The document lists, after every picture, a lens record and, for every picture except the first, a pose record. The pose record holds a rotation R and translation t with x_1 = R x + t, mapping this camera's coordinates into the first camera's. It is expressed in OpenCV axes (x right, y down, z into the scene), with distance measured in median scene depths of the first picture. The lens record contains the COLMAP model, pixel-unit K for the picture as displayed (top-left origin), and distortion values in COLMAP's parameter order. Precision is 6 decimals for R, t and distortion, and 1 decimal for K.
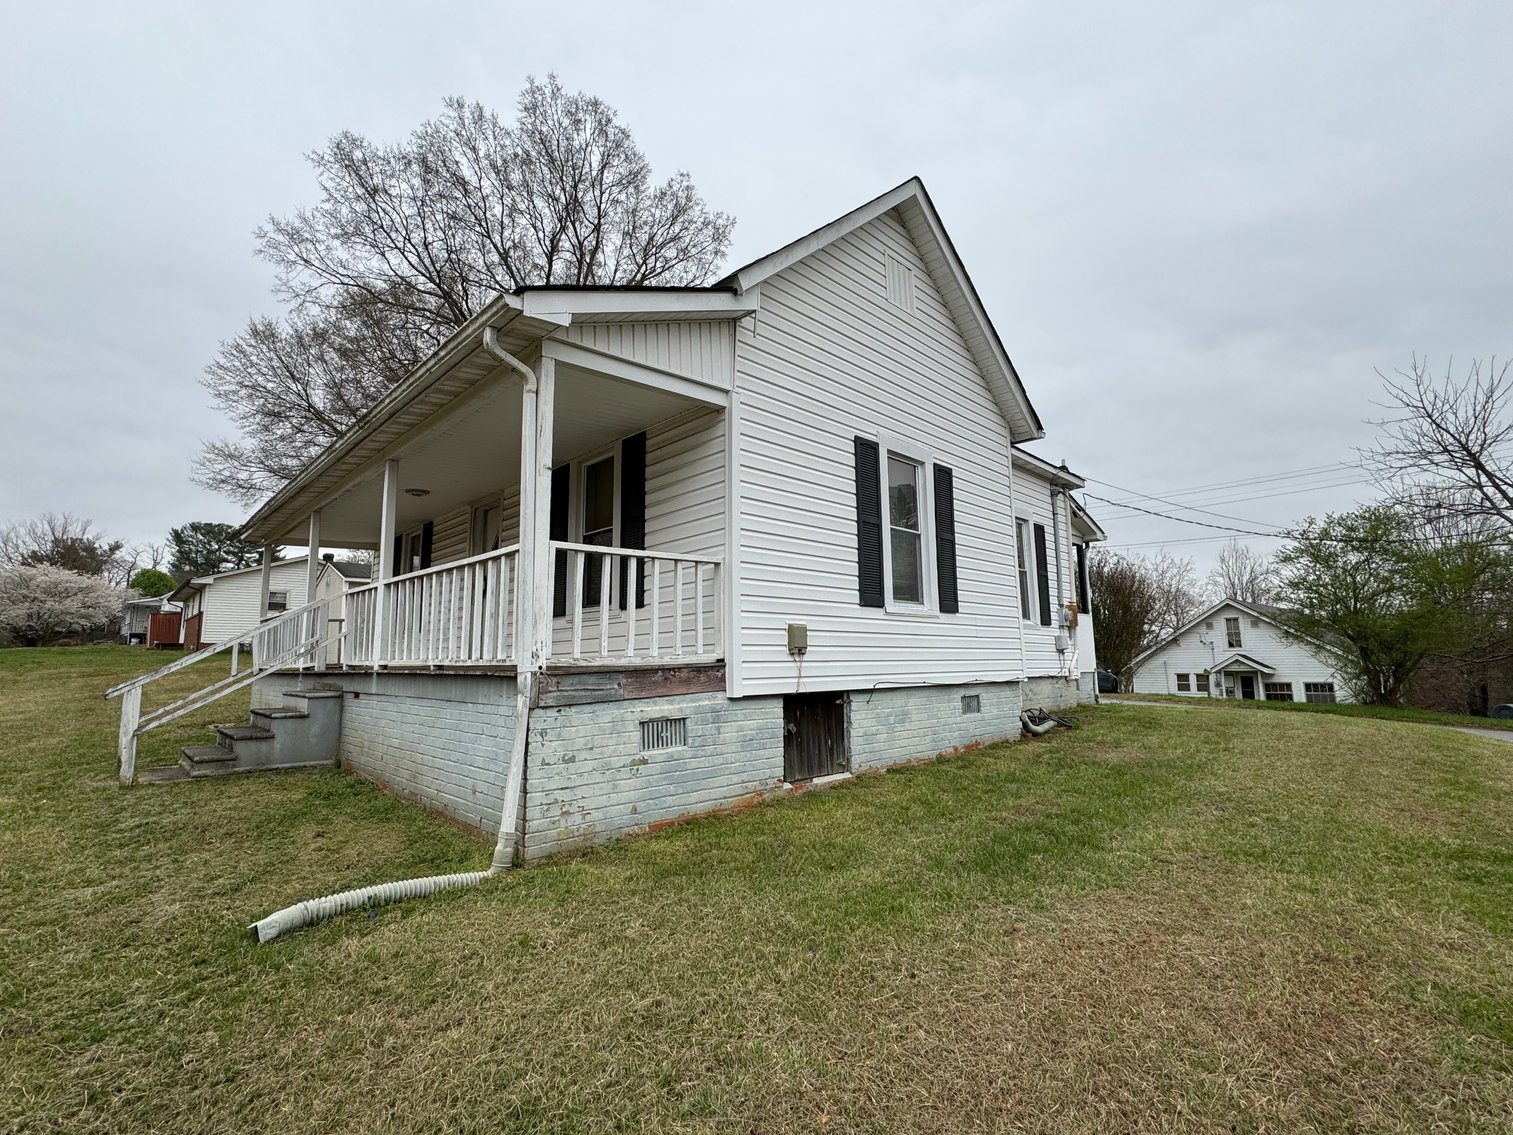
lens RADIAL K [[700.7, 0, 749.9], [0, 700.7, 567.2], [0, 0, 1]] dist [0.010809, -0.000572]
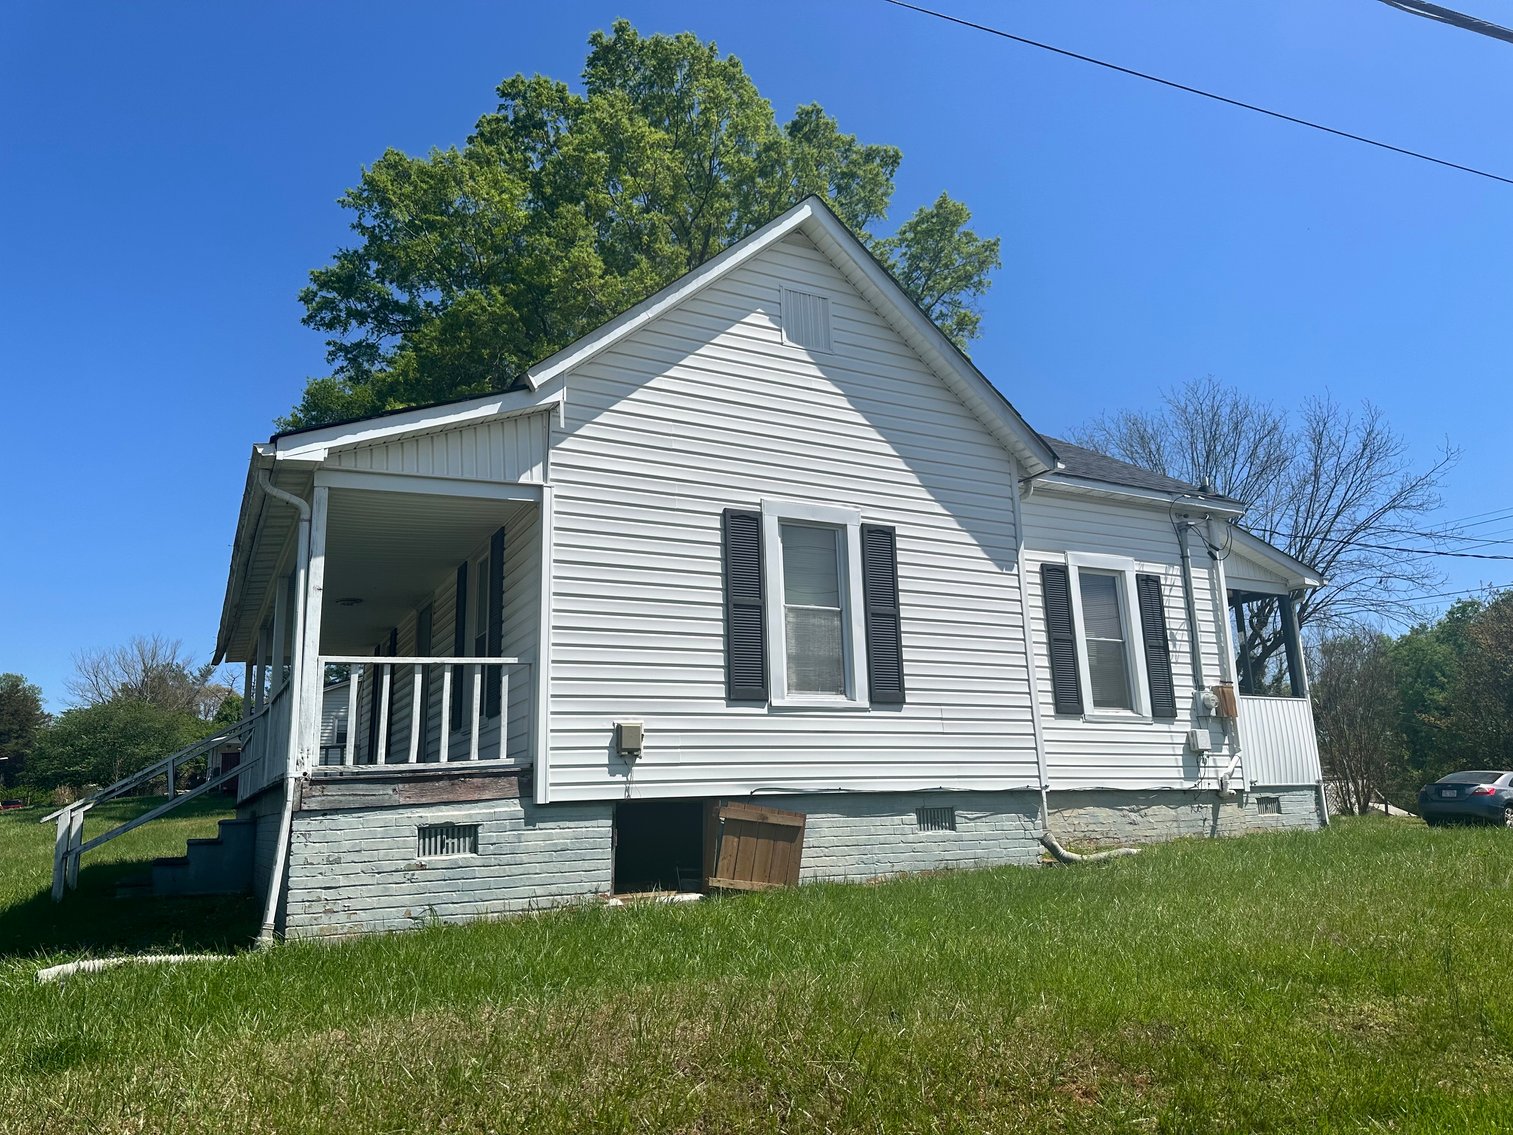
lens RADIAL K [[1070.6, 0, 755.6], [0, 1070.6, 570.9], [0, 0, 1]] dist [0.032807, -0.021311]
pose [[0.961466, -0.080536, -0.262862, 0.555580], [0.059598, 0.994451, -0.086688, 0.010911], [0.268385, 0.067681, 0.960931, -0.290960]]
